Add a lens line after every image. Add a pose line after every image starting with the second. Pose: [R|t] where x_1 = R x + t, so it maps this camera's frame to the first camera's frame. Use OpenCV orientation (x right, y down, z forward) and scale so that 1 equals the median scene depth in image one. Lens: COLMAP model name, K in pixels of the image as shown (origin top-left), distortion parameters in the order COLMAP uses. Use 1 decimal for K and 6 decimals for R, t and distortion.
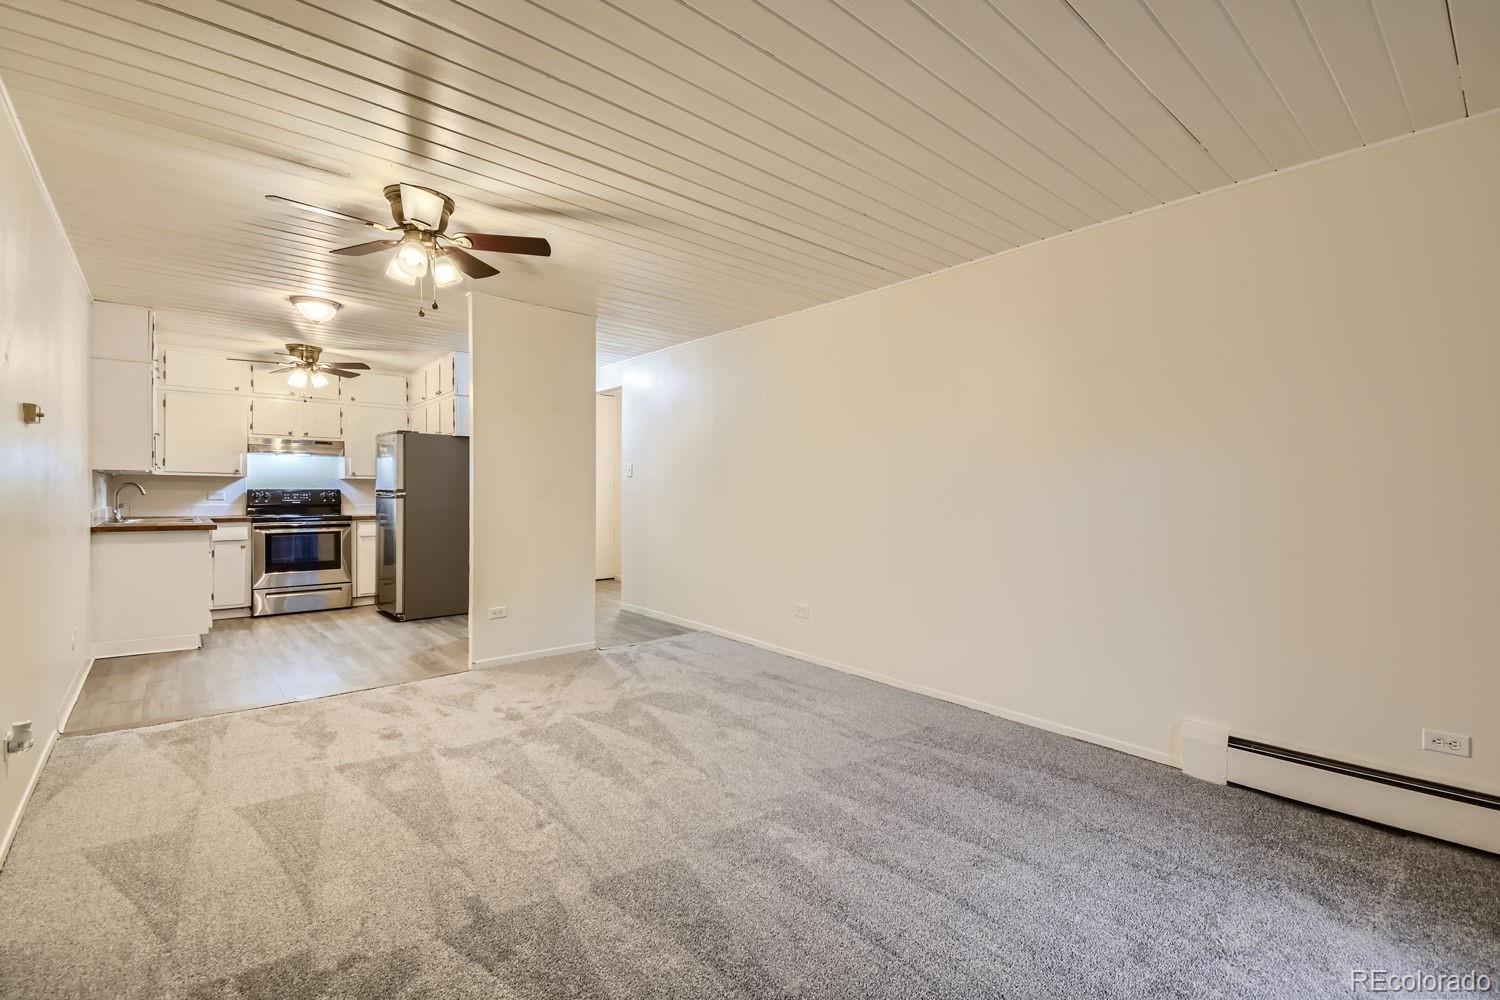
lens RADIAL K [[659.5, 0, 750.5], [0, 659.5, 495.7], [0, 0, 1]] dist [0.021298, -0.001390]
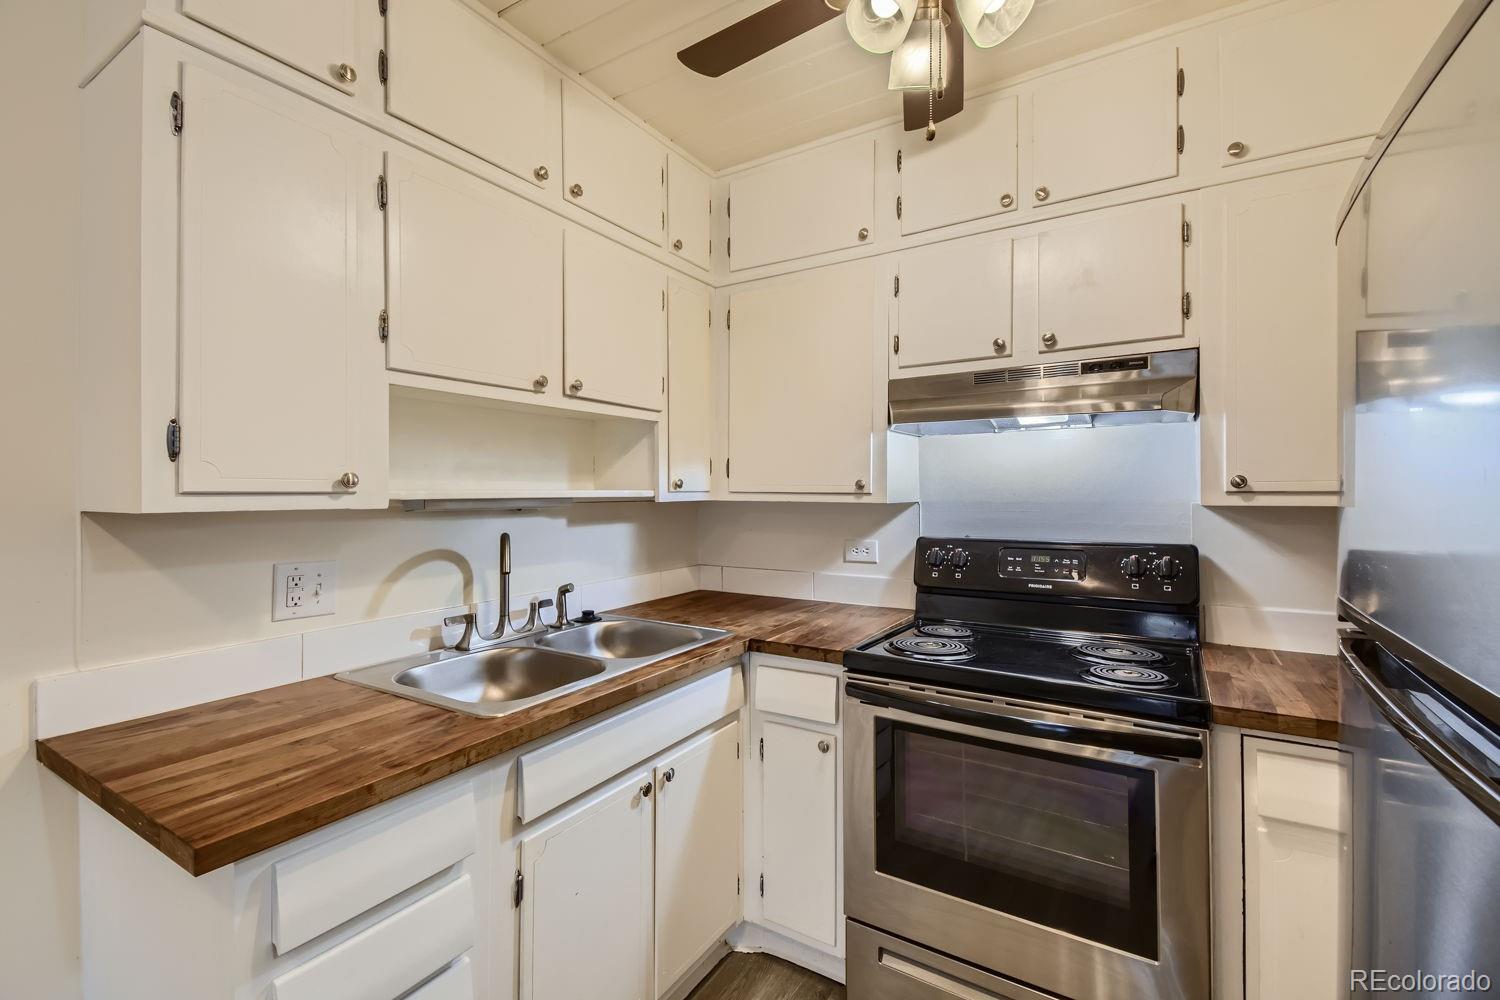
lens RADIAL K [[659.5, 0, 755.1], [0, 659.5, 493.2], [0, 0, 1]] dist [0.021298, -0.001390]
pose [[0.308420, -0.008091, -0.951216, -0.449037], [-0.002582, 0.999953, -0.009343, -0.028346], [0.951247, 0.005337, 0.308385, 0.802003]]
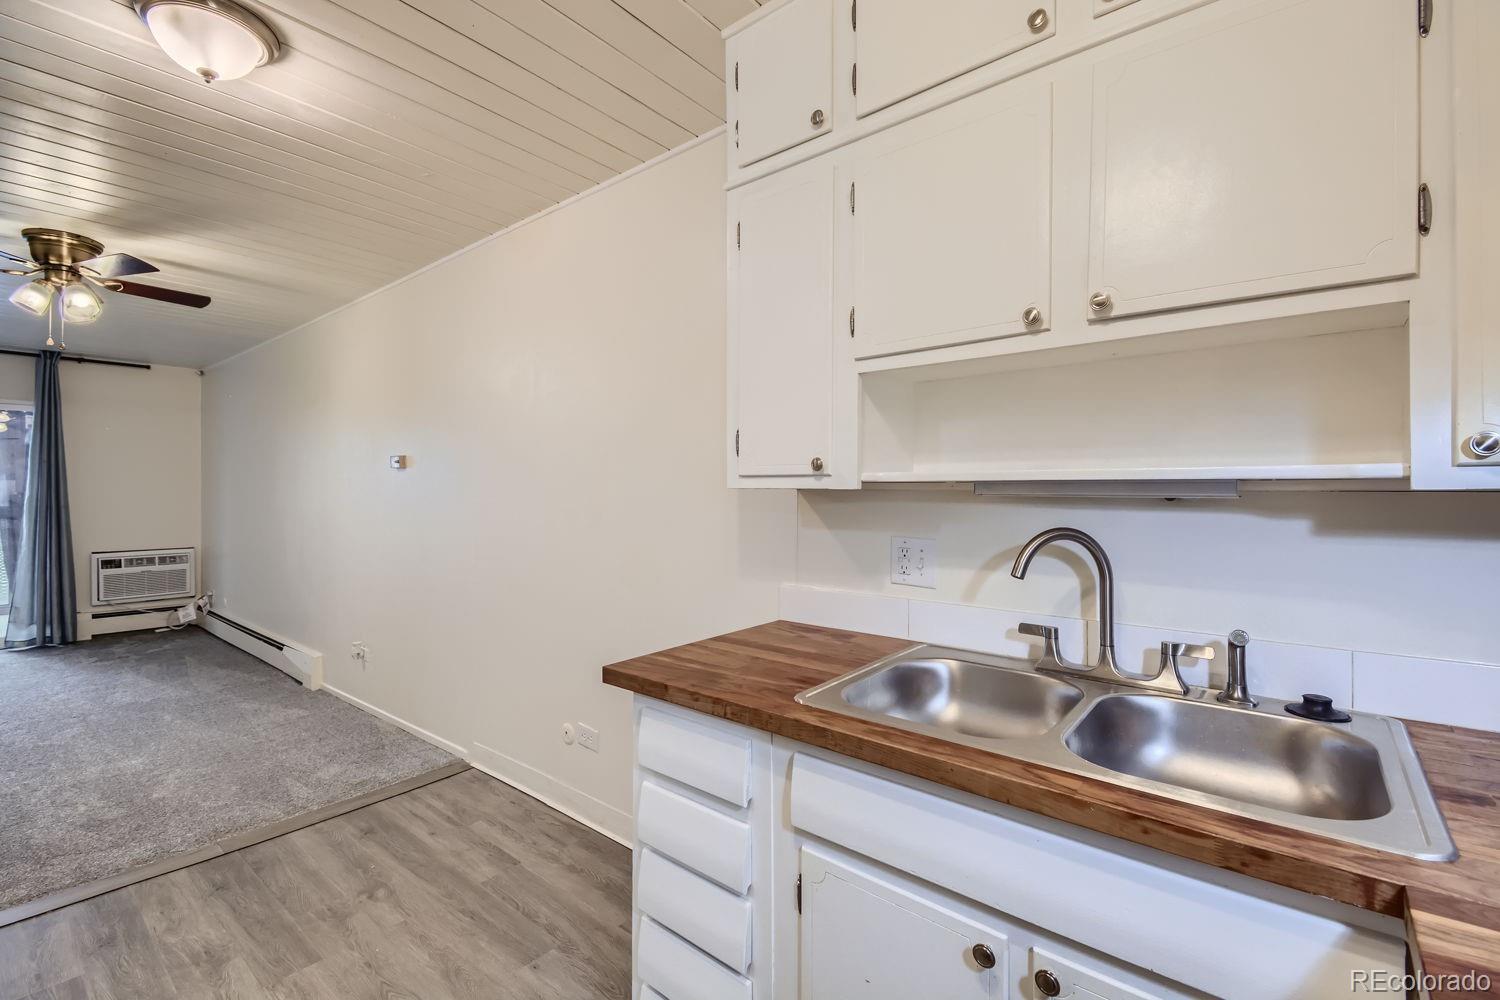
lens RADIAL K [[659.5, 0, 755.8], [0, 659.5, 491.3], [0, 0, 1]] dist [0.021298, -0.001390]
pose [[-0.986497, -0.015085, -0.163083, -0.643724], [-0.016583, 0.999832, 0.007832, -0.024987], [0.162937, 0.010431, -0.986581, 1.003839]]
